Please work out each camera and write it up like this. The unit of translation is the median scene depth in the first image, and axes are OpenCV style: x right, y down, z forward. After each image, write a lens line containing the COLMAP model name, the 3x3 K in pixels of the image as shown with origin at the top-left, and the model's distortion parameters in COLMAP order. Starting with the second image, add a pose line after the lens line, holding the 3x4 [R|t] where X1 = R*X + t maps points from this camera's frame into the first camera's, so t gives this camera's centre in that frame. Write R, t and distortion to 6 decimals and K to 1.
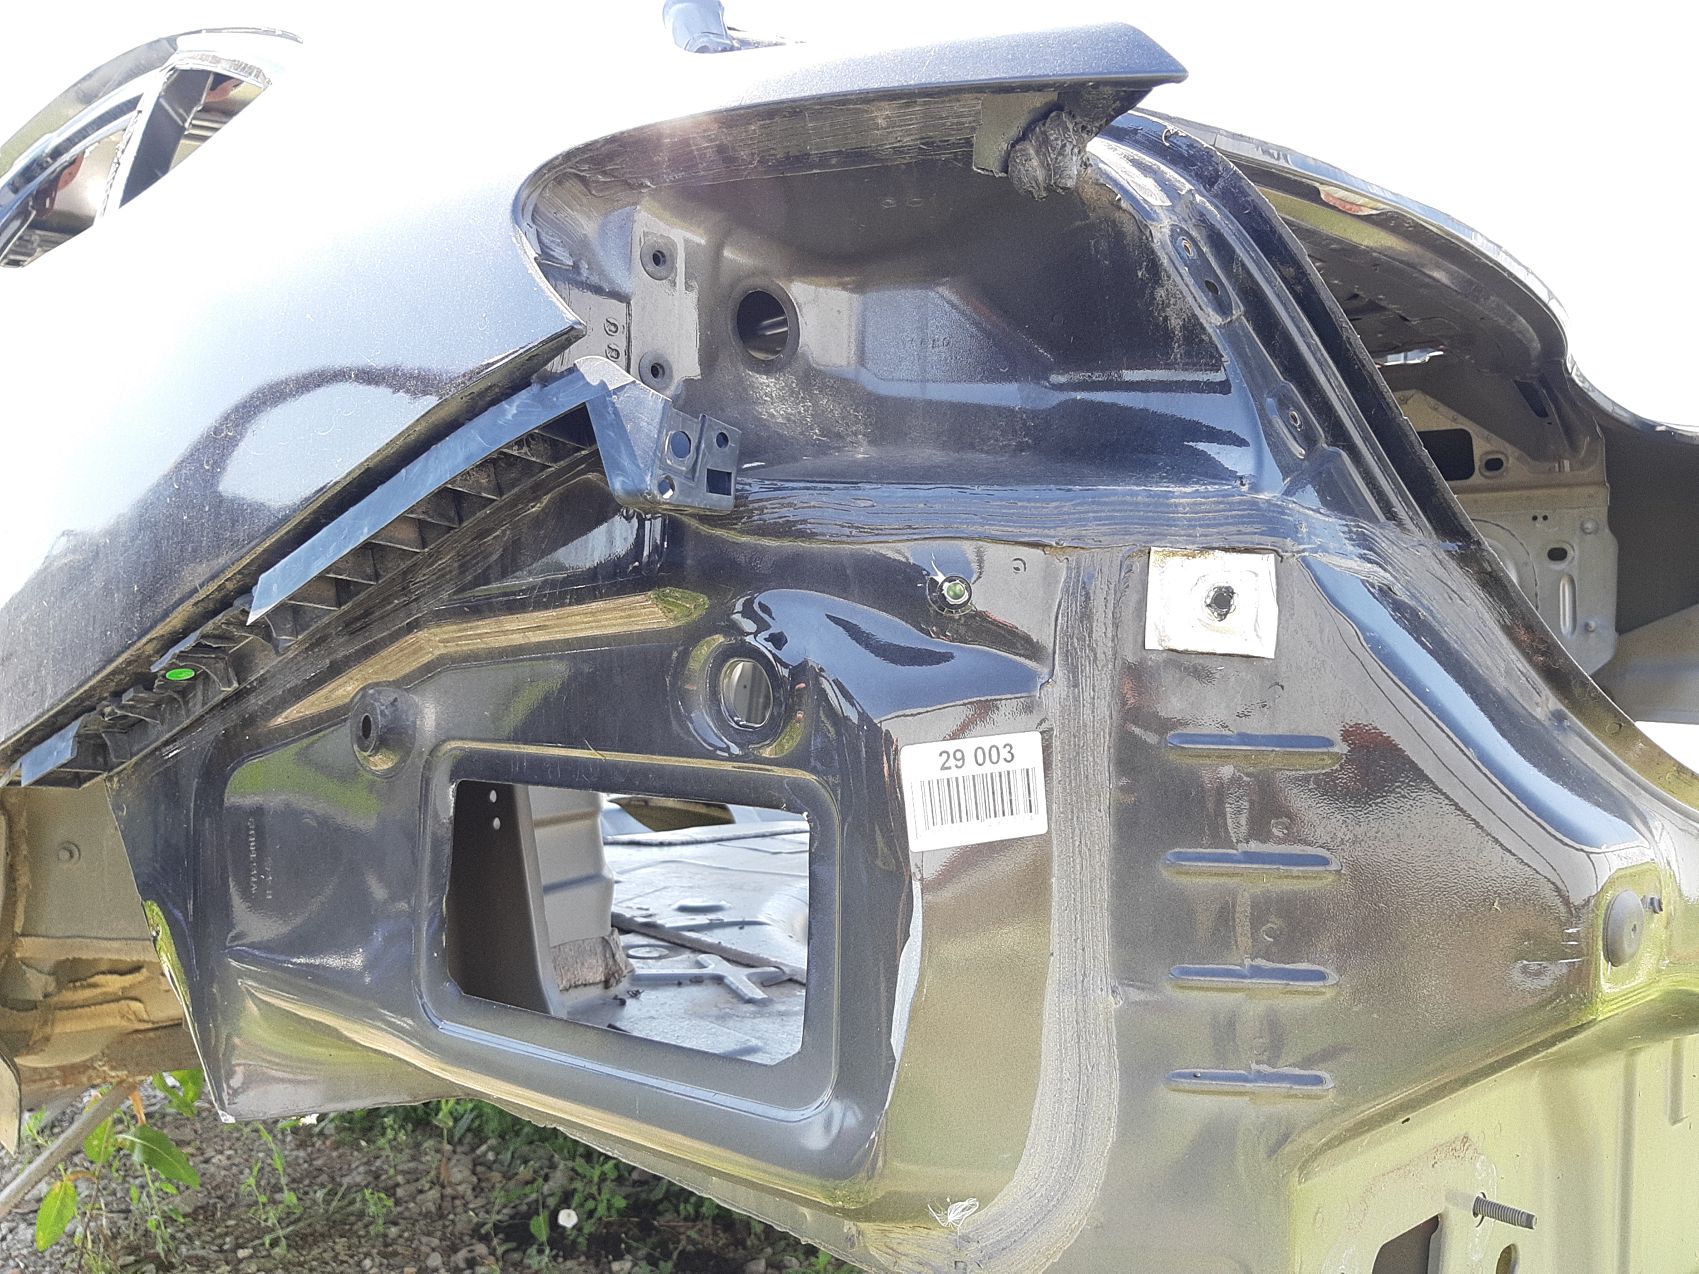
lens RADIAL K [[1472.7, 0, 850.3], [0, 1472.7, 613.5], [0, 0, 1]] dist [0.006683, -0.076495]
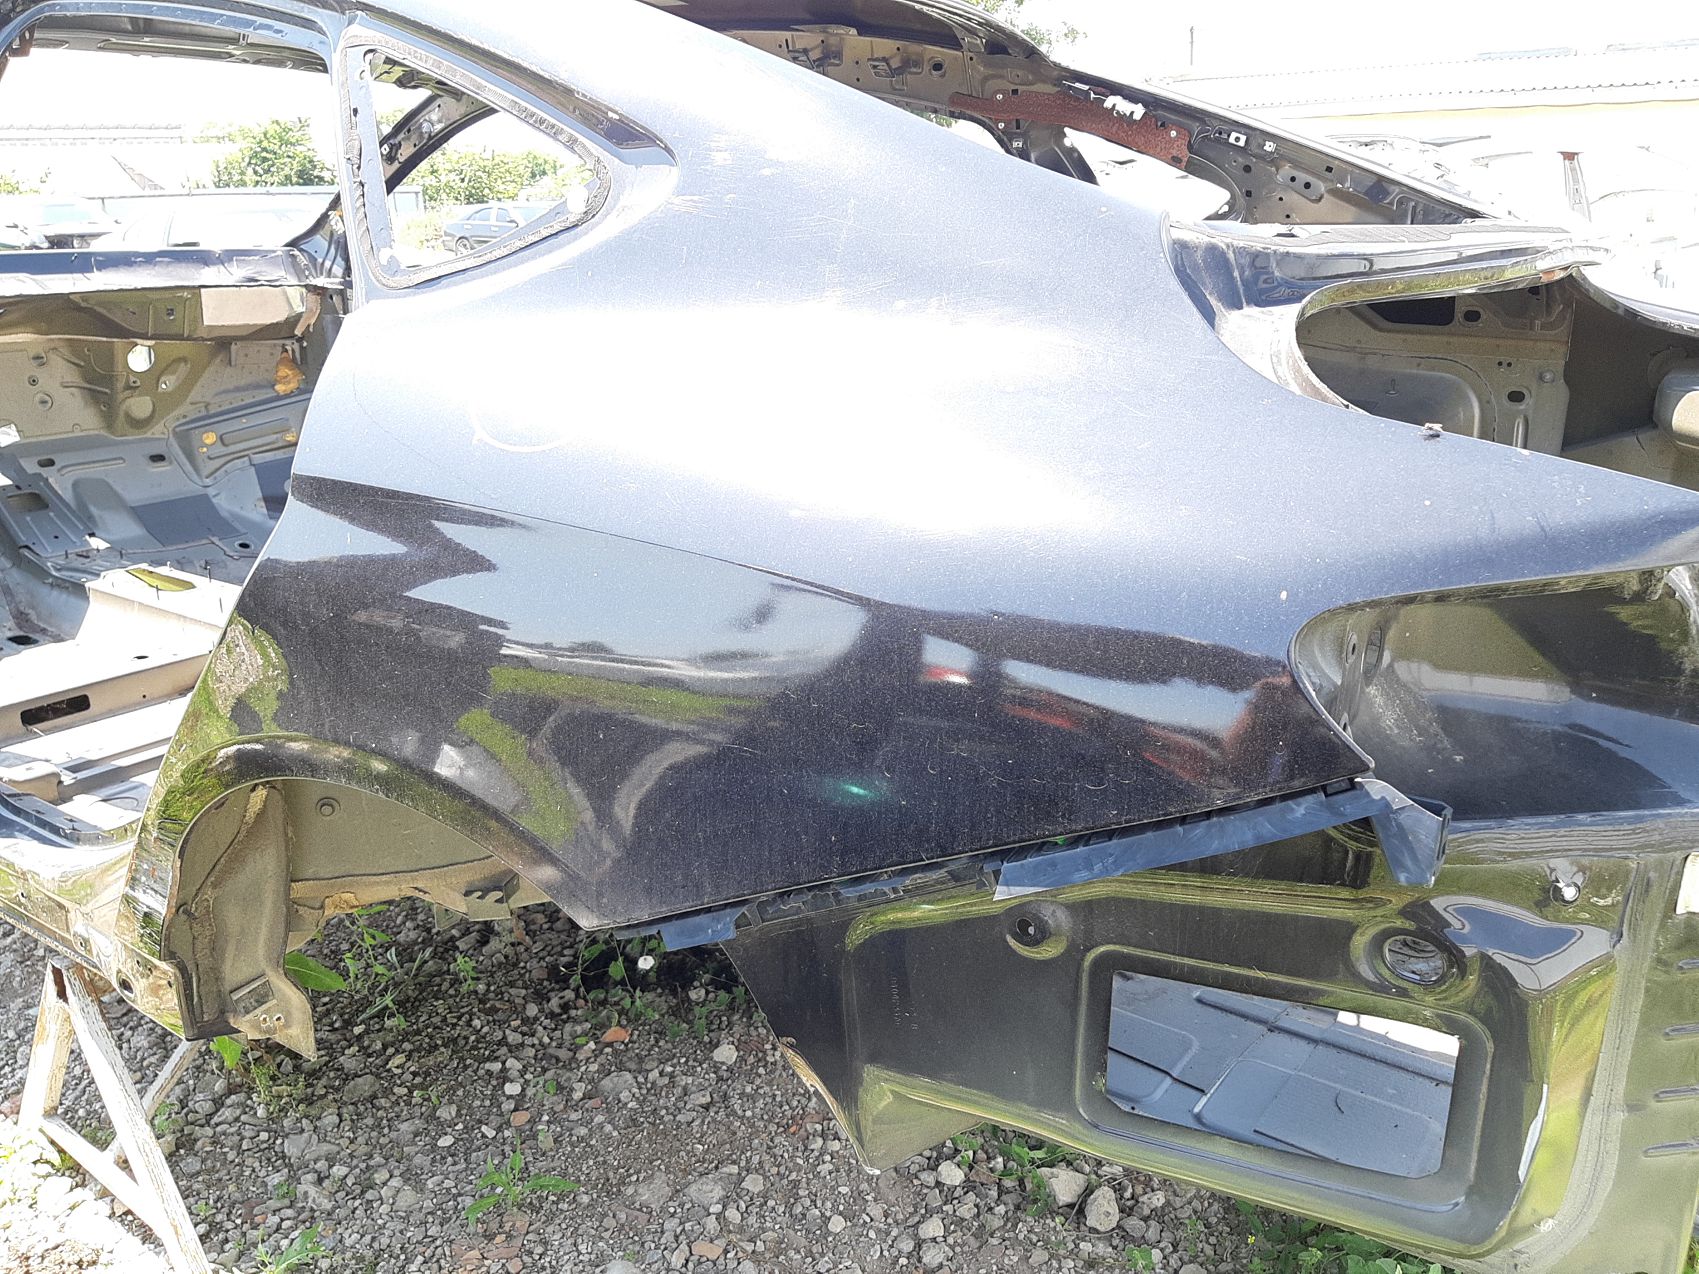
lens RADIAL K [[1435.6, 0, 854.7], [0, 1435.6, 638.4], [0, 0, 1]] dist [0.112471, -0.301243]
pose [[0.979624, -0.078858, 0.184709, -0.275520], [0.019514, 0.952711, 0.303249, -0.223303], [-0.199888, -0.293466, 0.934838, -0.040601]]
